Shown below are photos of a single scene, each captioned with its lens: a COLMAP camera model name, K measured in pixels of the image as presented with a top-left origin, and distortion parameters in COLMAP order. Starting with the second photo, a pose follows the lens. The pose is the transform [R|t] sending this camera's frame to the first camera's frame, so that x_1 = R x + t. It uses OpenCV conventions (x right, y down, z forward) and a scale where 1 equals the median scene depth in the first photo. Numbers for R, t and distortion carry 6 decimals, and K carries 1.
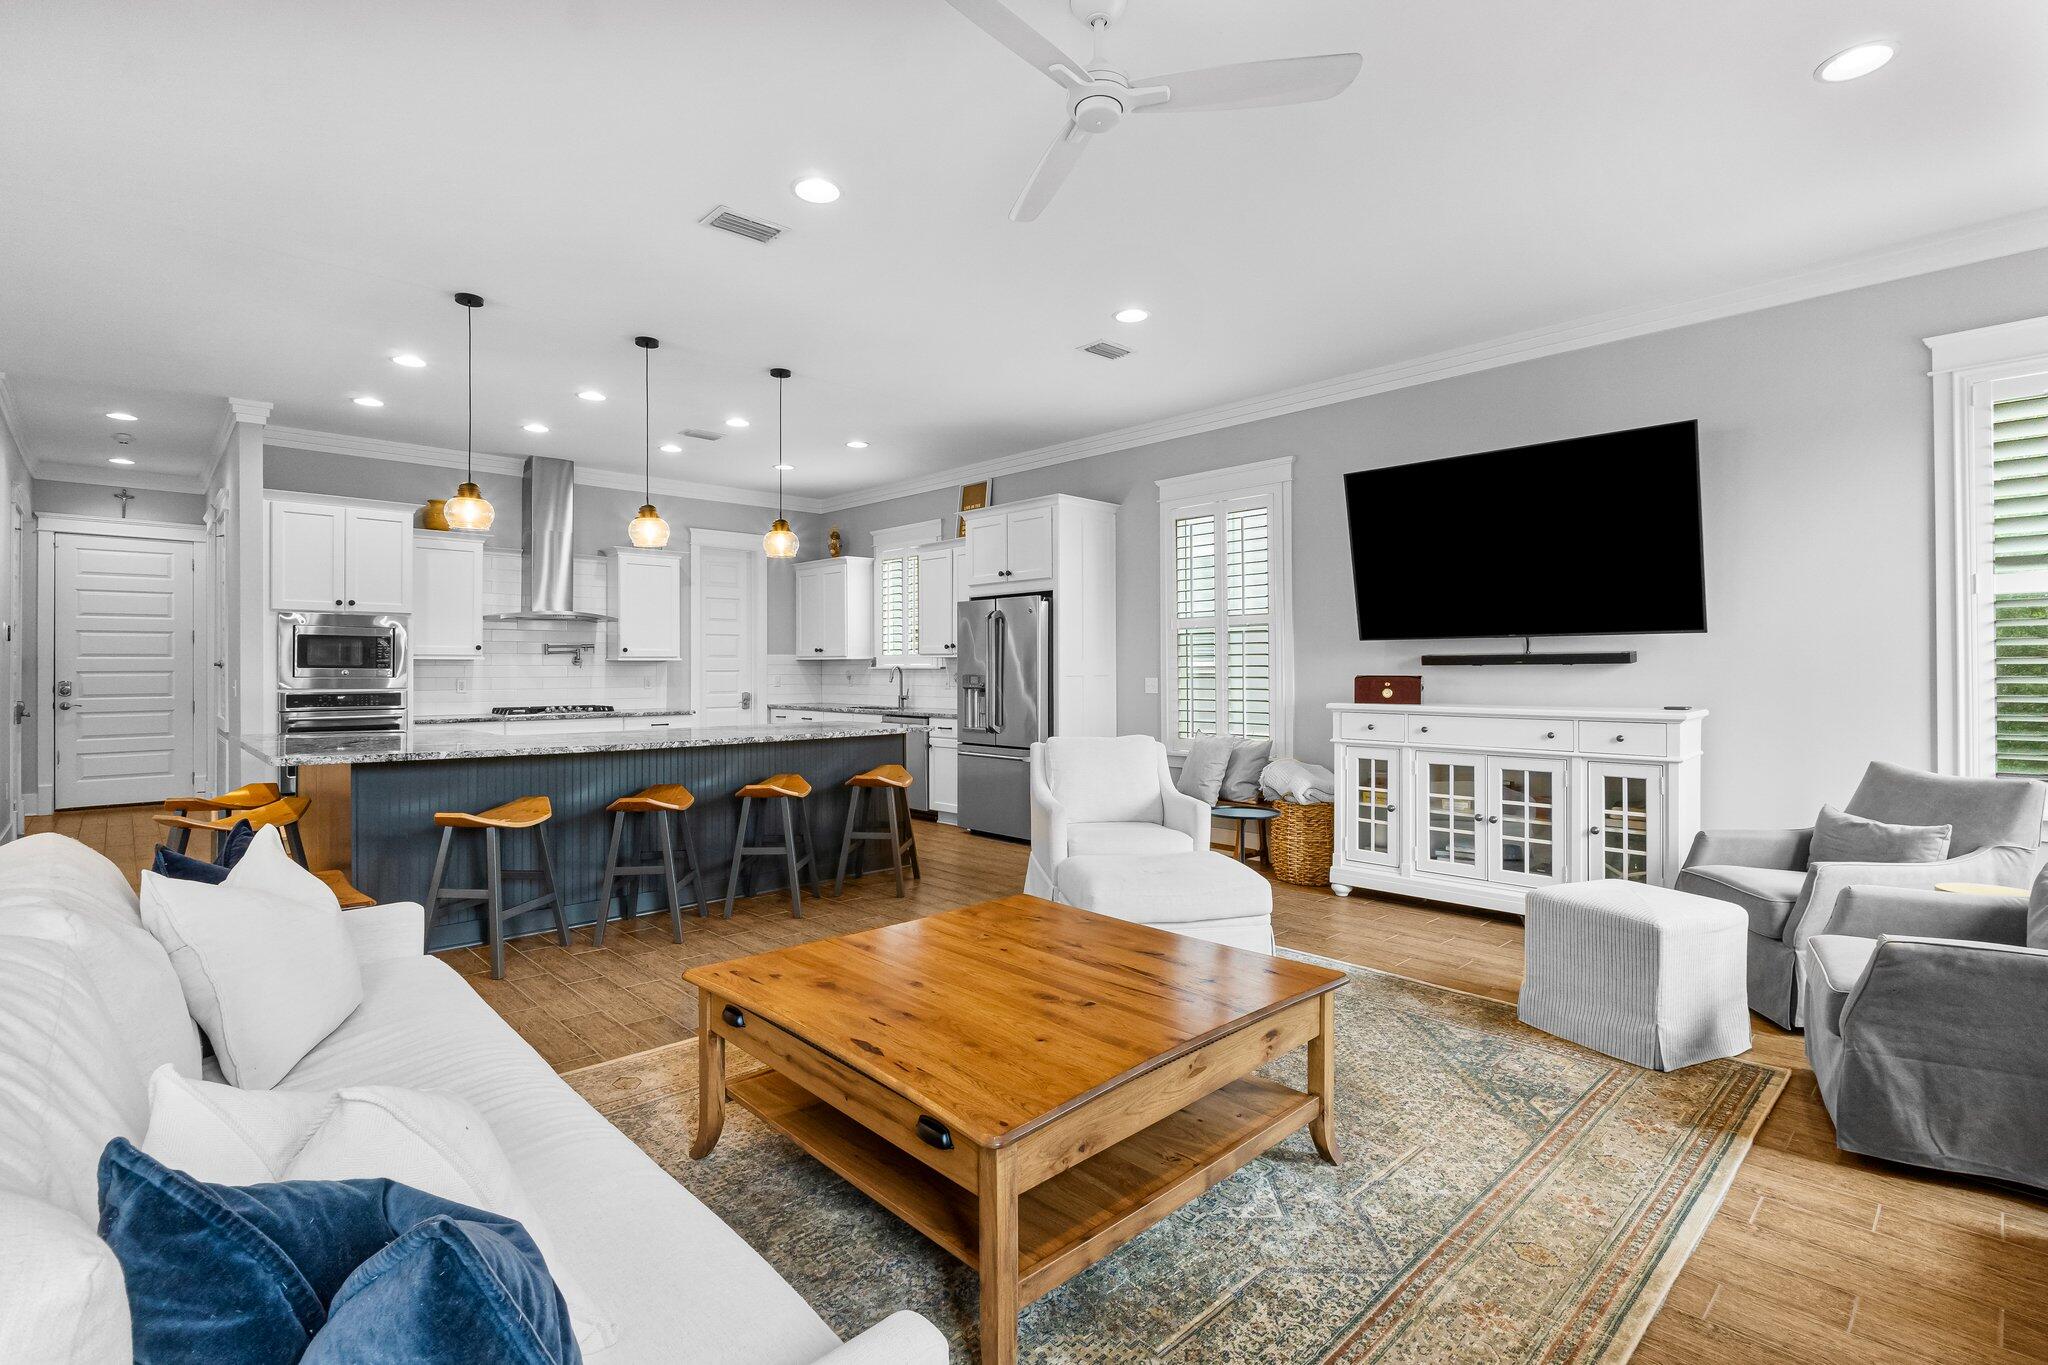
lens RADIAL K [[956.1, 0, 1032.1], [0, 956.1, 664.1], [0, 0, 1]] dist [-0.010890, 0.001296]
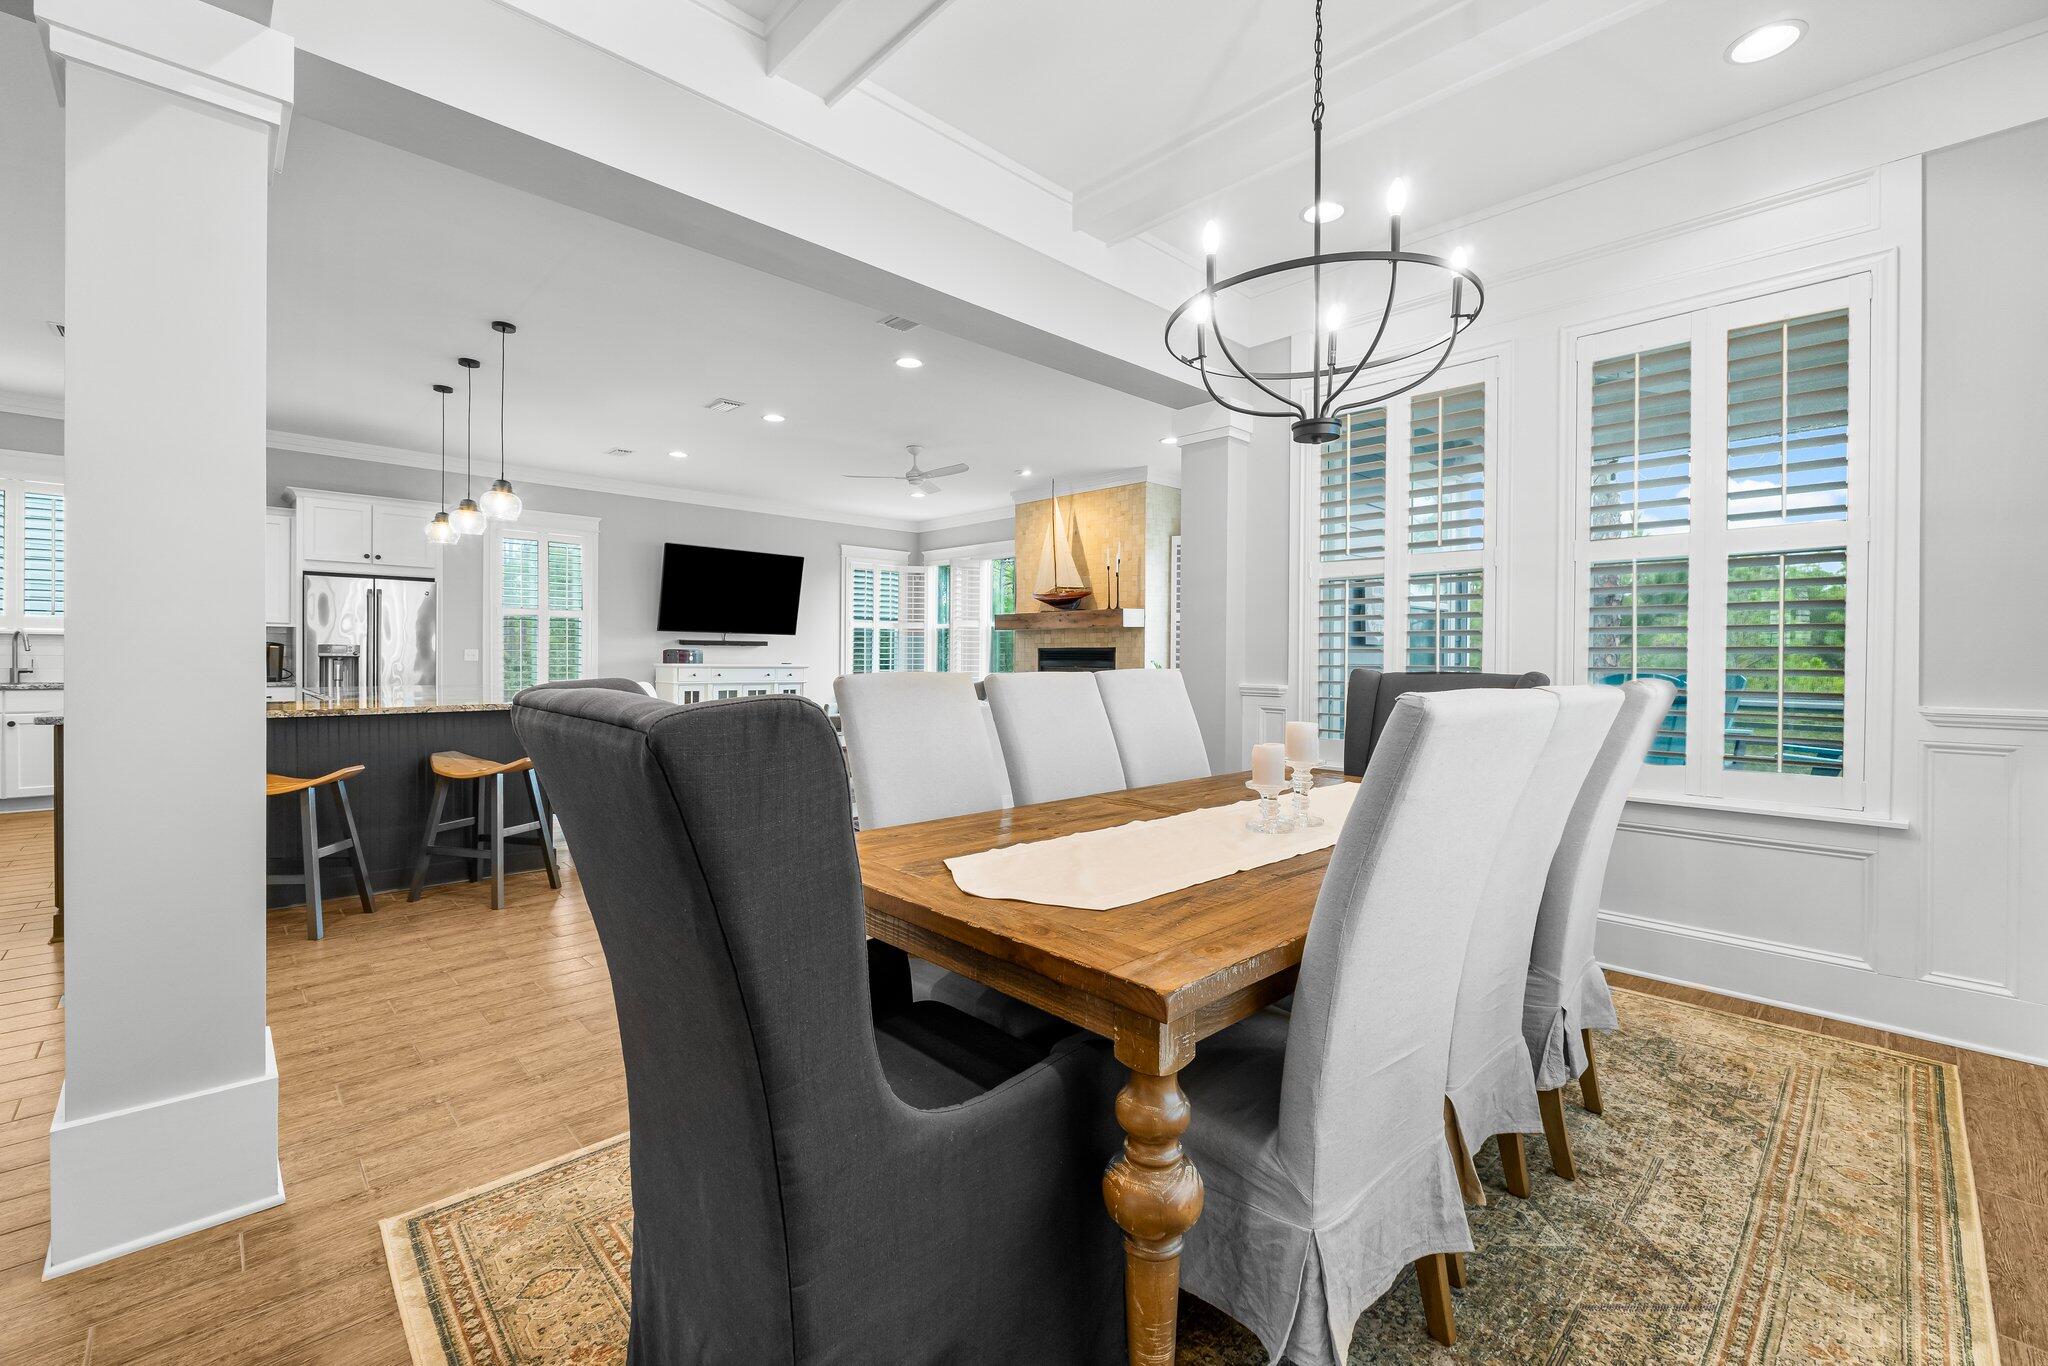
lens RADIAL K [[873.7, 0, 1030.1], [0, 873.7, 672.2], [0, 0, 1]] dist [-0.009926, 0.000001]
pose [[0.003549, -0.011802, 0.999924, -0.993246], [-0.013849, 0.999834, 0.011850, 0.018777], [-0.999898, -0.013890, 0.003385, 0.191119]]
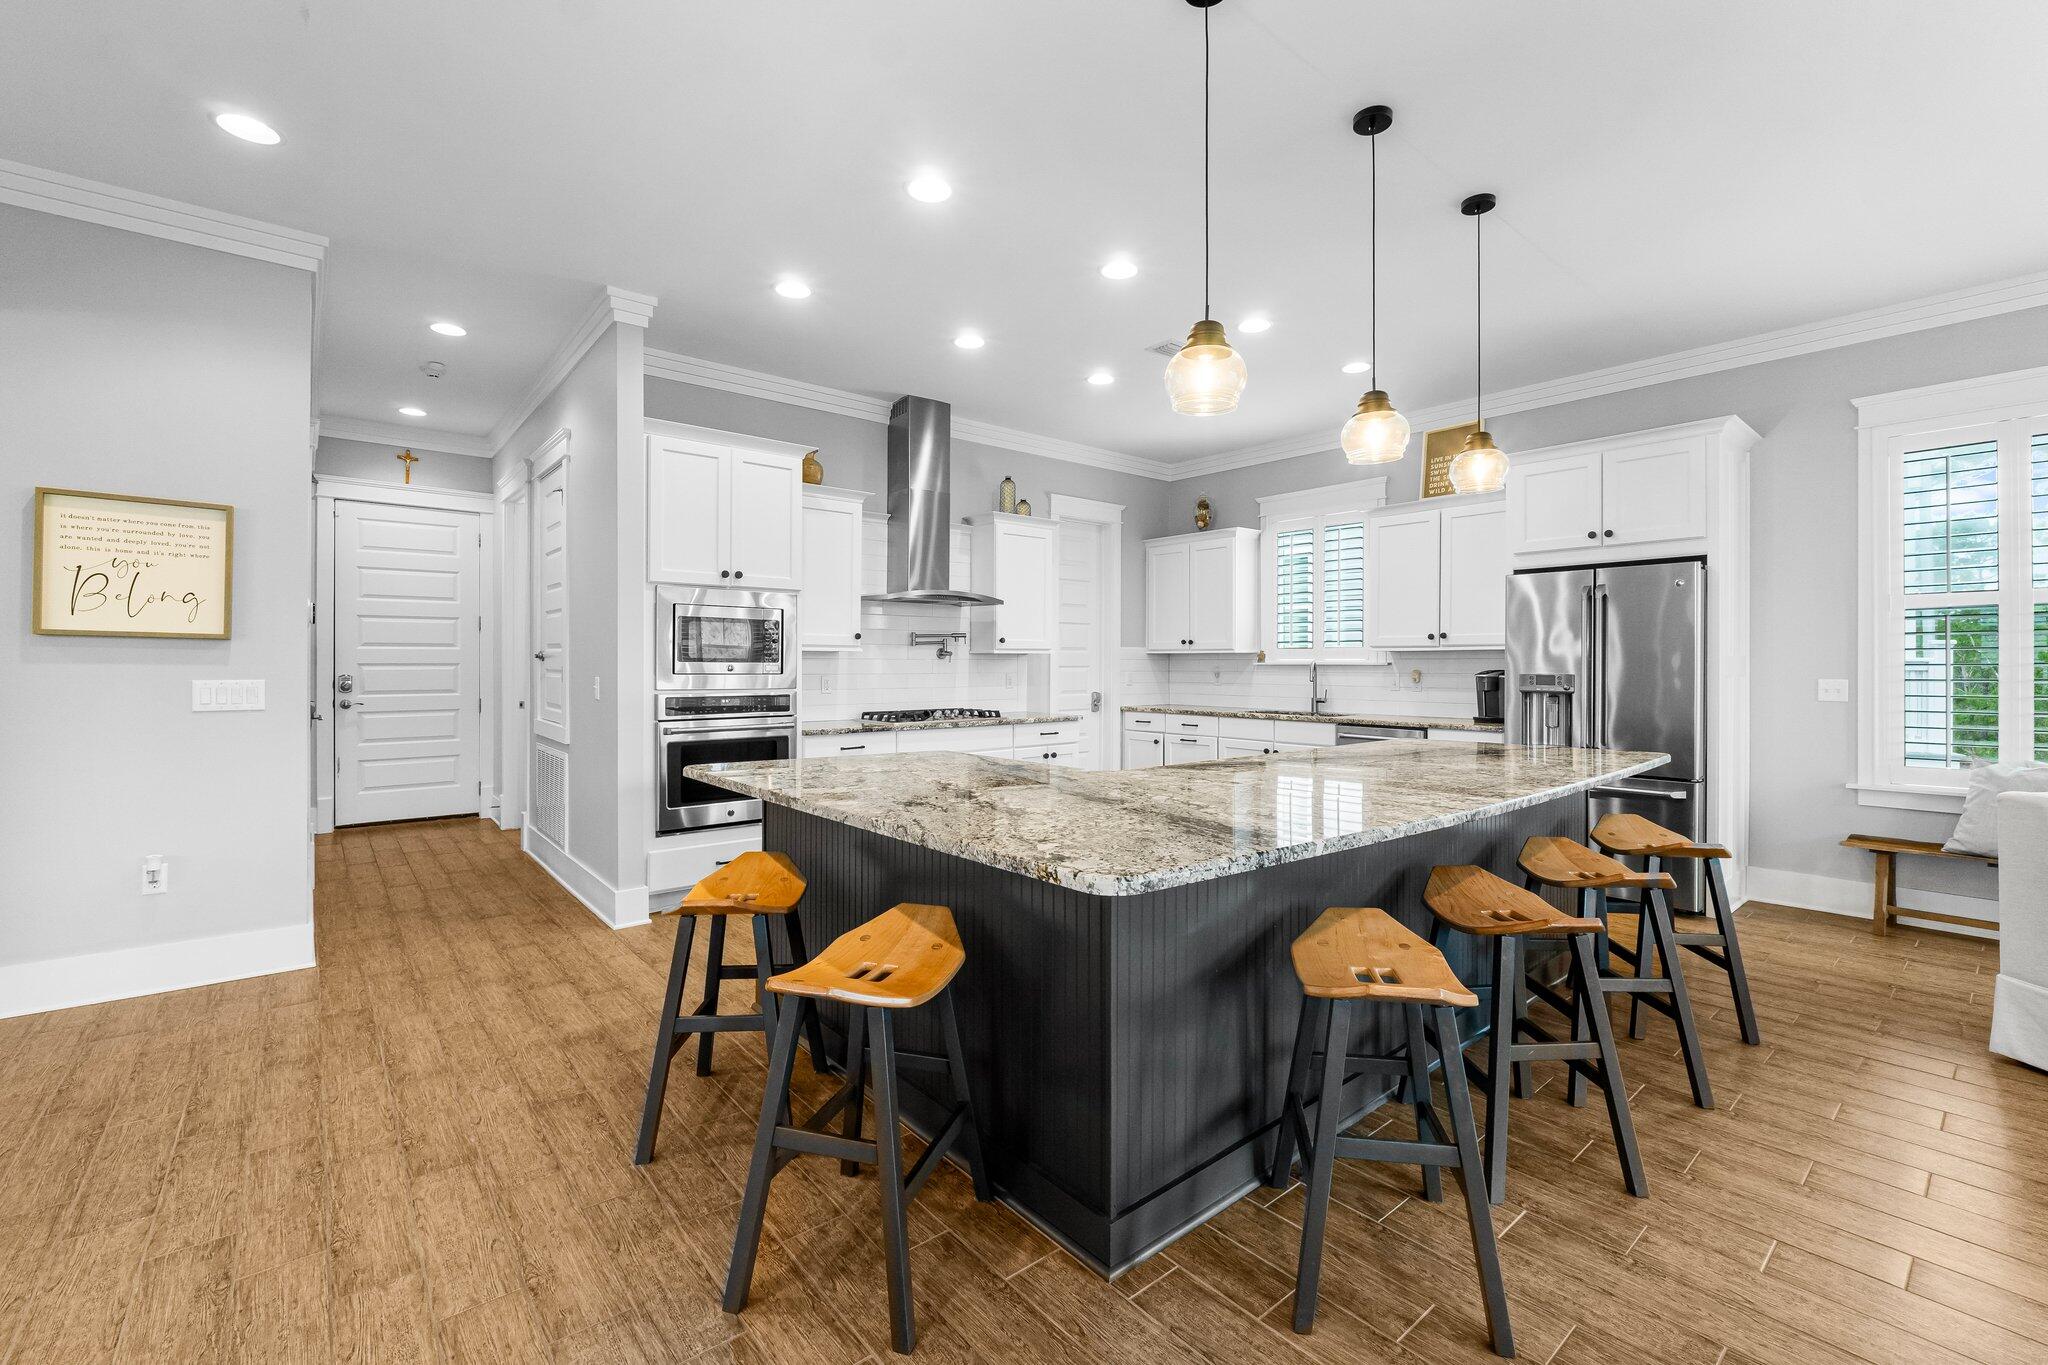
lens RADIAL K [[873.7, 0, 1032.8], [0, 873.7, 667.2], [0, 0, 1]] dist [-0.009926, 0.000001]
pose [[0.997513, 0.004342, -0.070344, -0.381456], [-0.003650, 0.999944, 0.009971, 0.000623], [0.070384, -0.009689, 0.997473, 0.289318]]
